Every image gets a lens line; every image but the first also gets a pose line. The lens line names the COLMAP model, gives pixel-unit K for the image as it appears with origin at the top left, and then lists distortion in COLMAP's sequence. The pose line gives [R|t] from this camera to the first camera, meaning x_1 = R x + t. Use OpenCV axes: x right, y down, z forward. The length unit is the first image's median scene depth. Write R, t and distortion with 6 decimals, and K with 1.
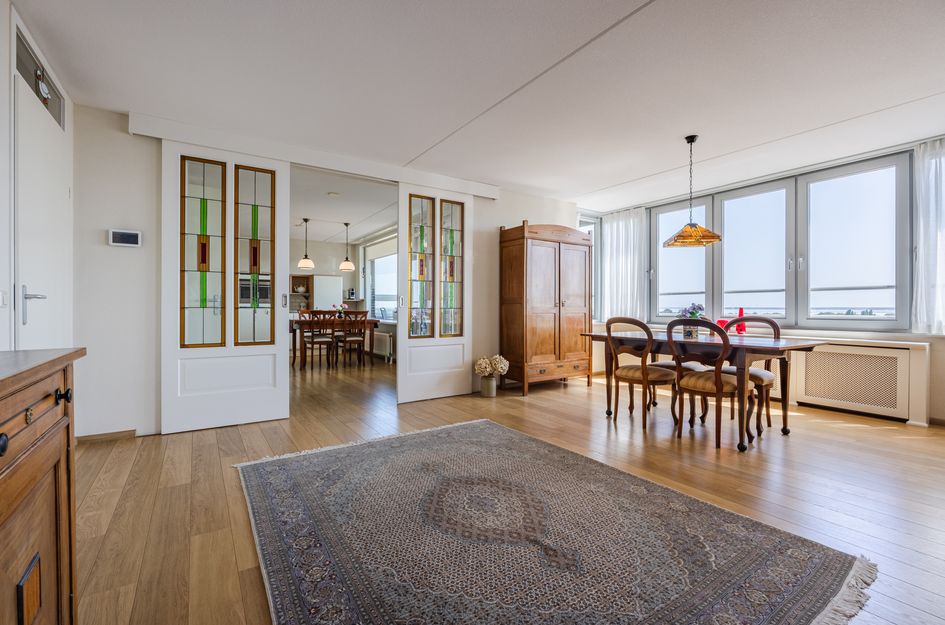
lens RADIAL K [[407.4, 0, 464.8], [0, 407.4, 311.2], [0, 0, 1]] dist [-0.010515, -0.000033]
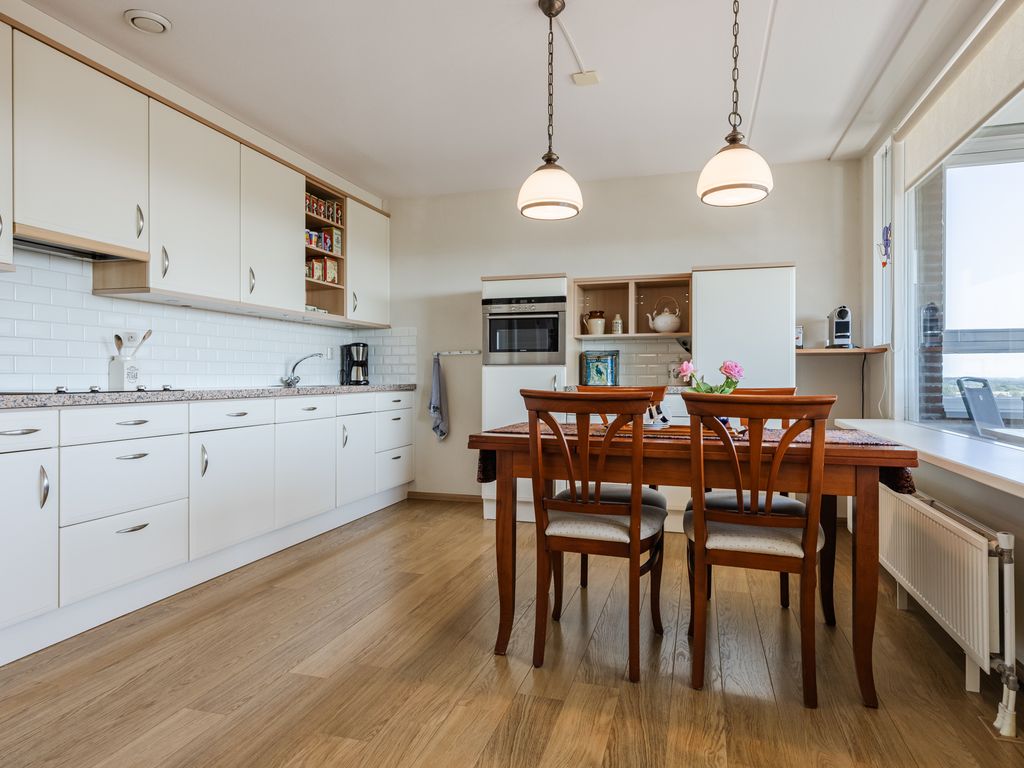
lens RADIAL K [[624.7, 0, 513.8], [0, 624.7, 378.5], [0, 0, 1]] dist [-0.004534, 0.000769]
pose [[0.640113, 0.001170, -0.768280, -0.185983], [-0.006332, 0.999973, -0.003754, -0.009983], [0.768255, 0.007268, 0.640103, 1.132391]]
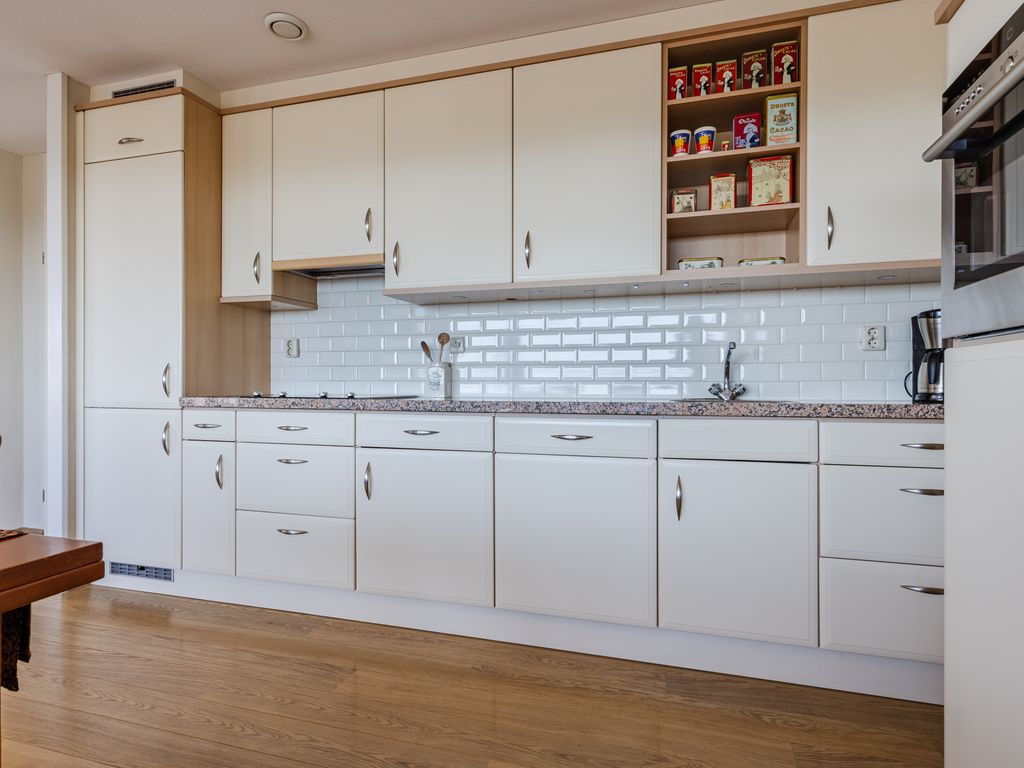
lens RADIAL K [[565.7, 0, 516.8], [0, 565.7, 384.8], [0, 0, 1]] dist [0.004300, -0.001571]
pose [[-0.772971, -0.003911, -0.634430, -0.673995], [-0.009168, 0.999945, 0.005005, -0.014865], [0.634375, 0.009685, -0.772965, 1.775085]]
